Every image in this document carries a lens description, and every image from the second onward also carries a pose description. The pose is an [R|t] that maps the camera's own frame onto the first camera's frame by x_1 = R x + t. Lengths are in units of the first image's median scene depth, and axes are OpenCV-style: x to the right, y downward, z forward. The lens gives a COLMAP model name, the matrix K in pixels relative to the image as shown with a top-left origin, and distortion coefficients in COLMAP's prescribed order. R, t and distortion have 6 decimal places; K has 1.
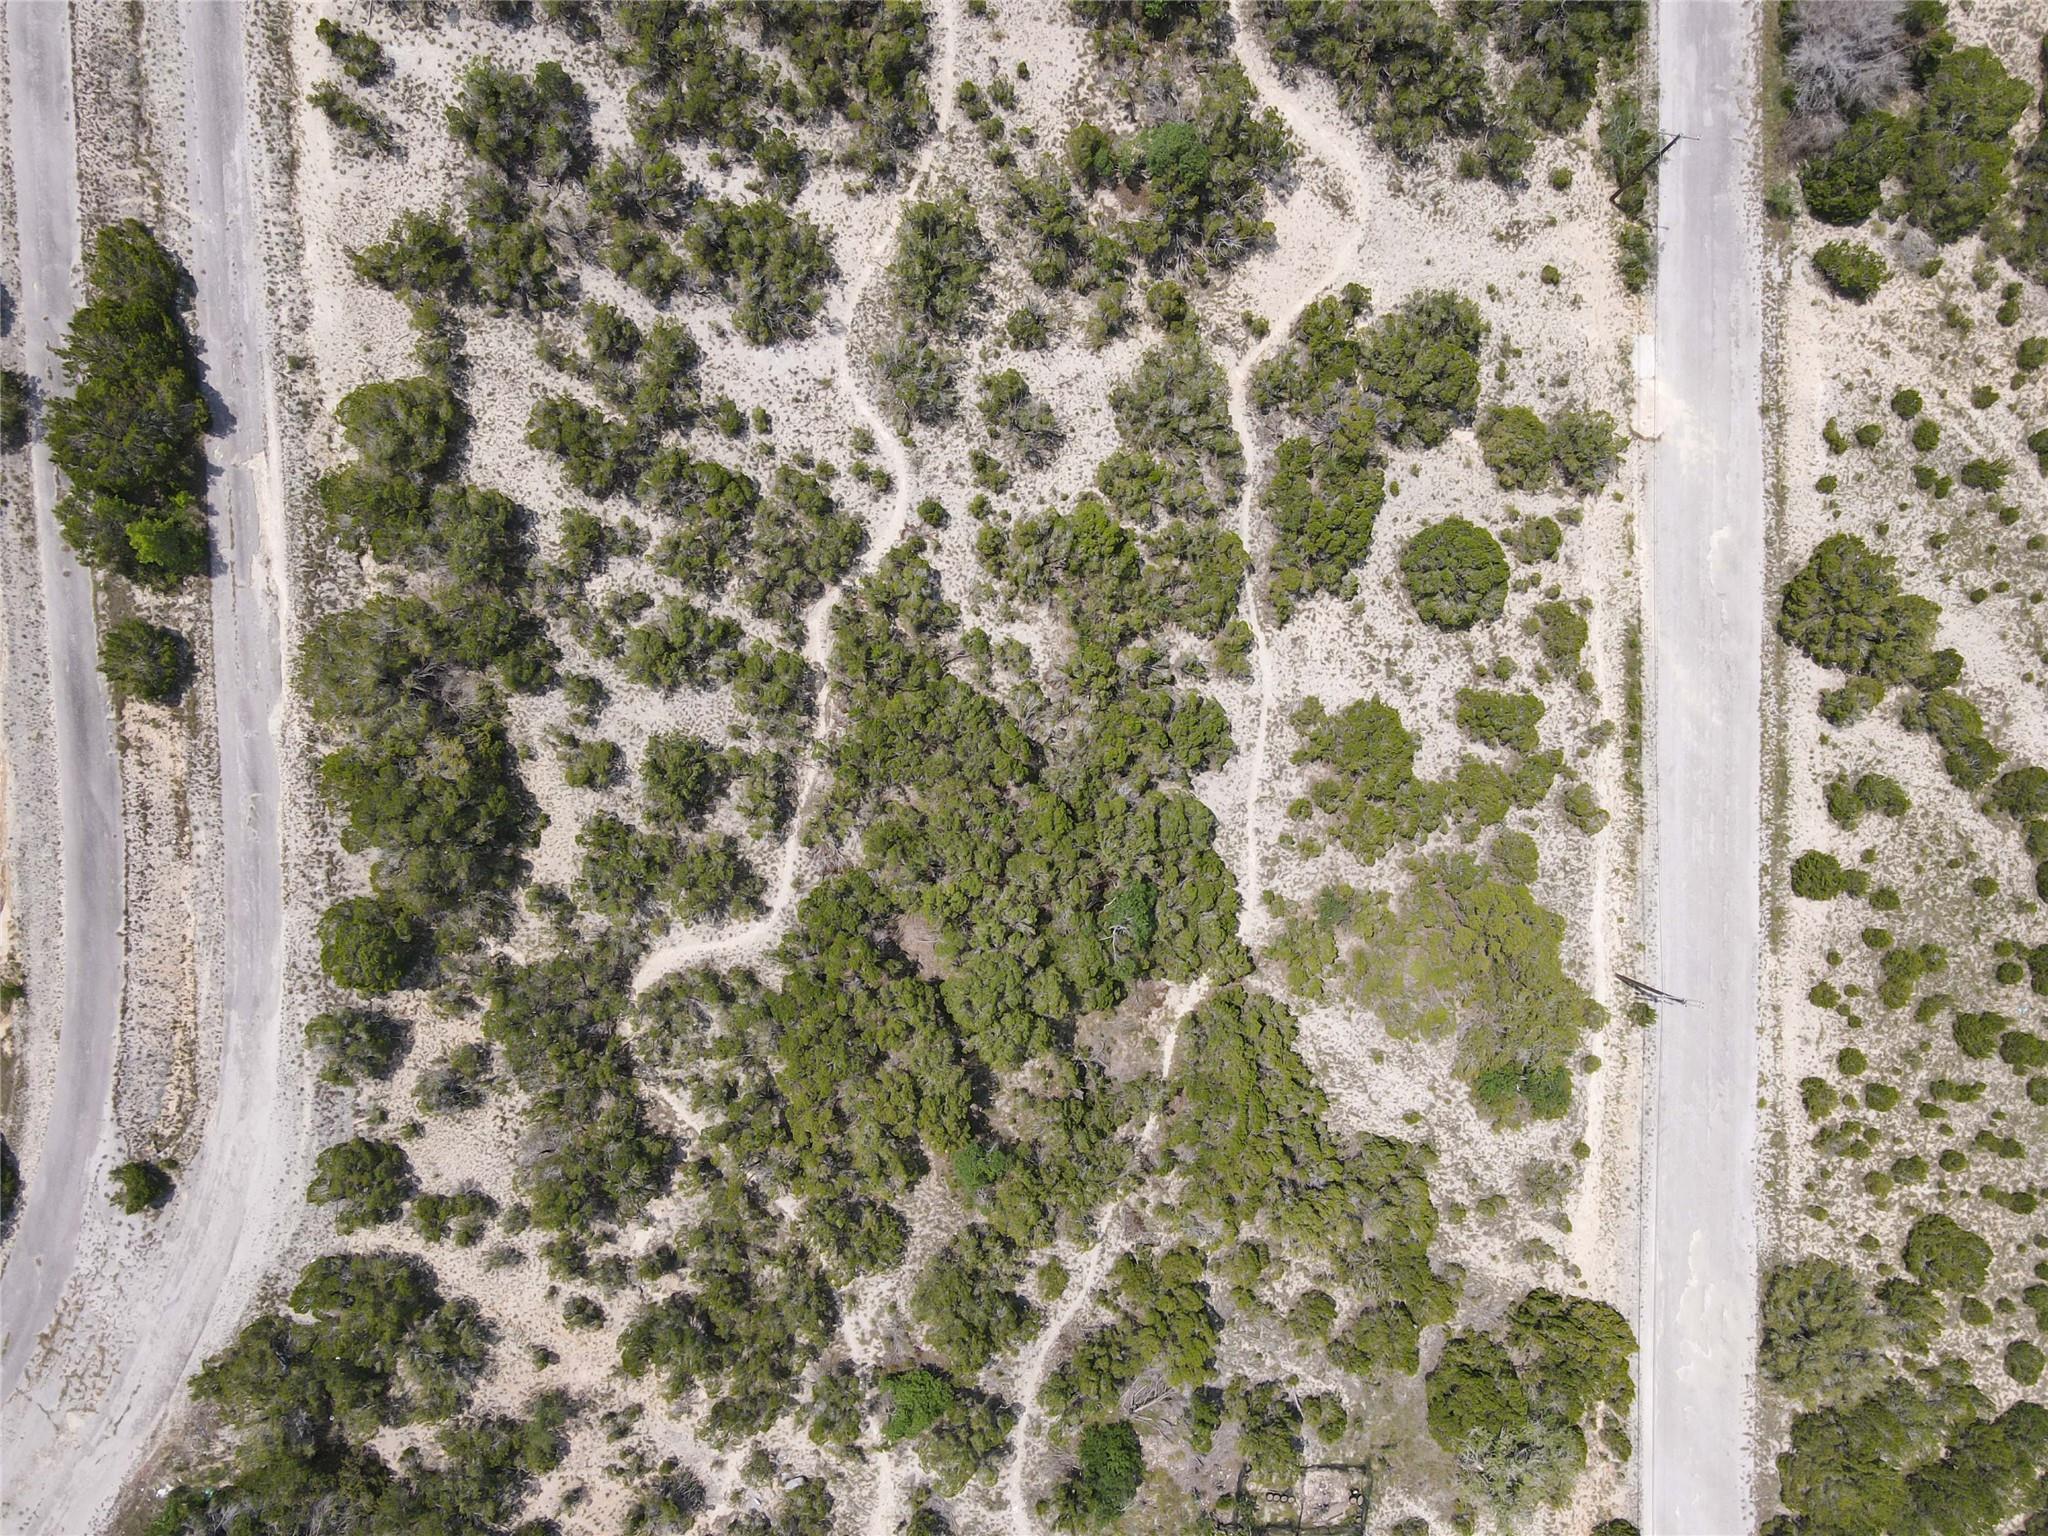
lens RADIAL K [[1596.5, 0, 1014.2], [0, 1596.5, 759.7], [0, 0, 1]] dist [-0.007743, 0.054993]
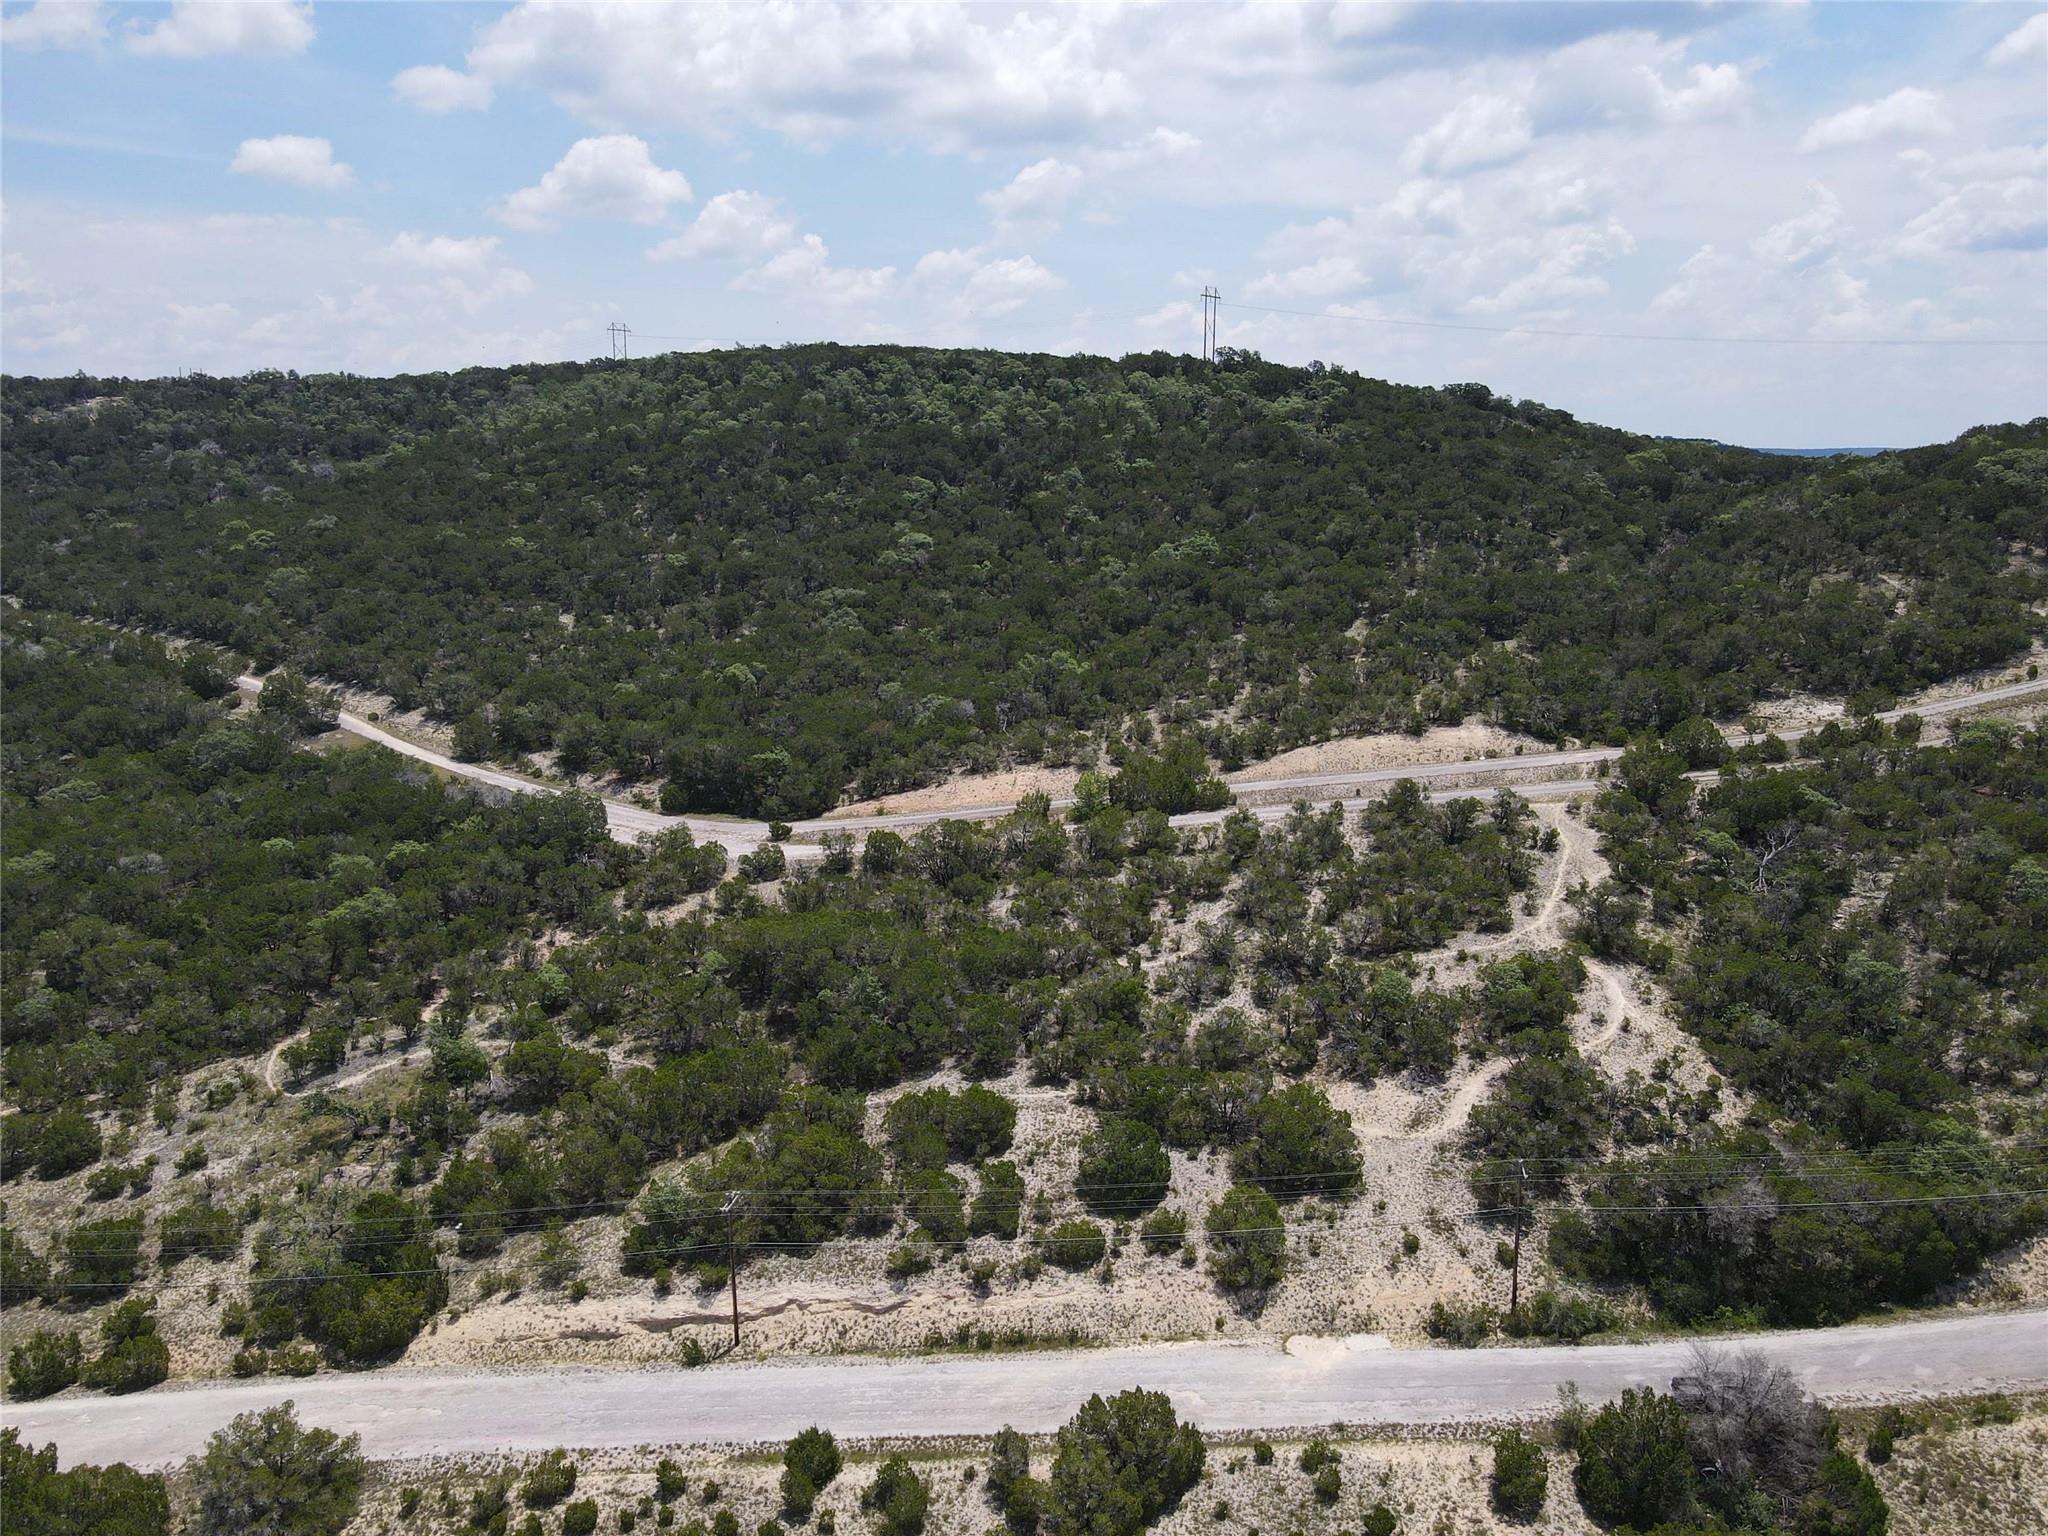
lens RADIAL K [[1511.5, 0, 1015.1], [0, 1511.5, 763.4], [0, 0, 1]] dist [0.002344, 0.023918]
pose [[-0.002279, 0.210409, -0.977611, 1.267537], [-0.999997, -0.000872, 0.002144, -0.039599], [-0.000402, 0.977613, 0.210410, 0.473652]]
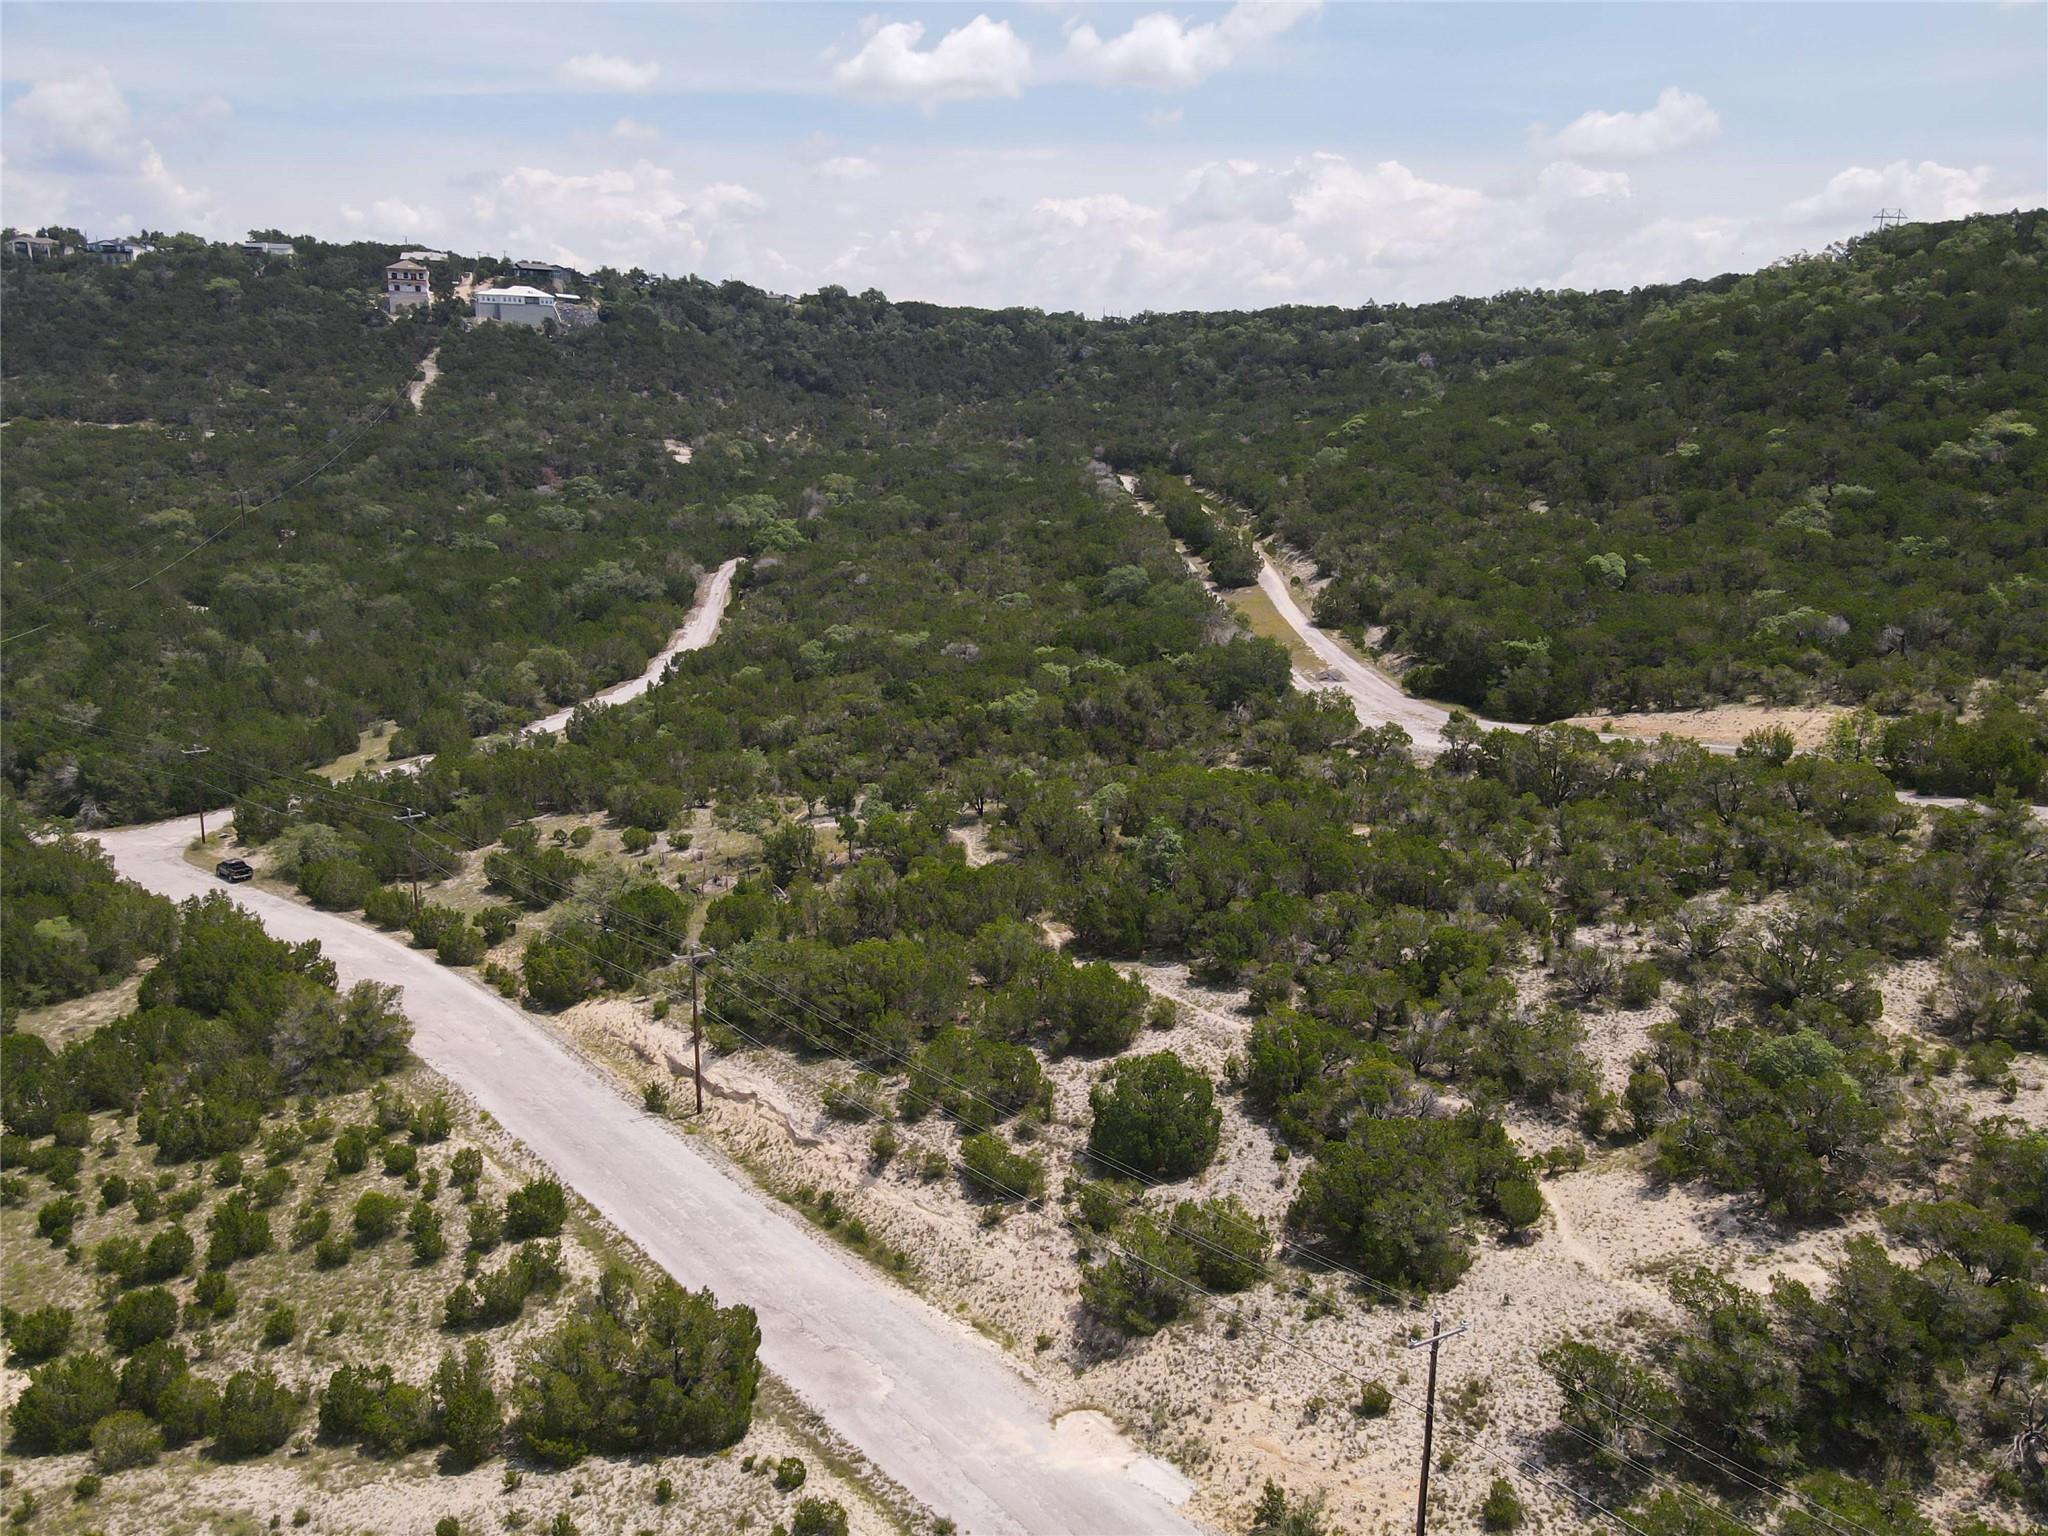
lens RADIAL K [[1511.5, 0, 1015.1], [0, 1511.5, 763.4], [0, 0, 1]] dist [0.002344, 0.023918]
pose [[-0.775203, 0.137499, -0.616567, 0.773175], [-0.631531, -0.192084, 0.751181, -0.610500], [-0.015146, 0.971698, 0.235739, 0.628793]]
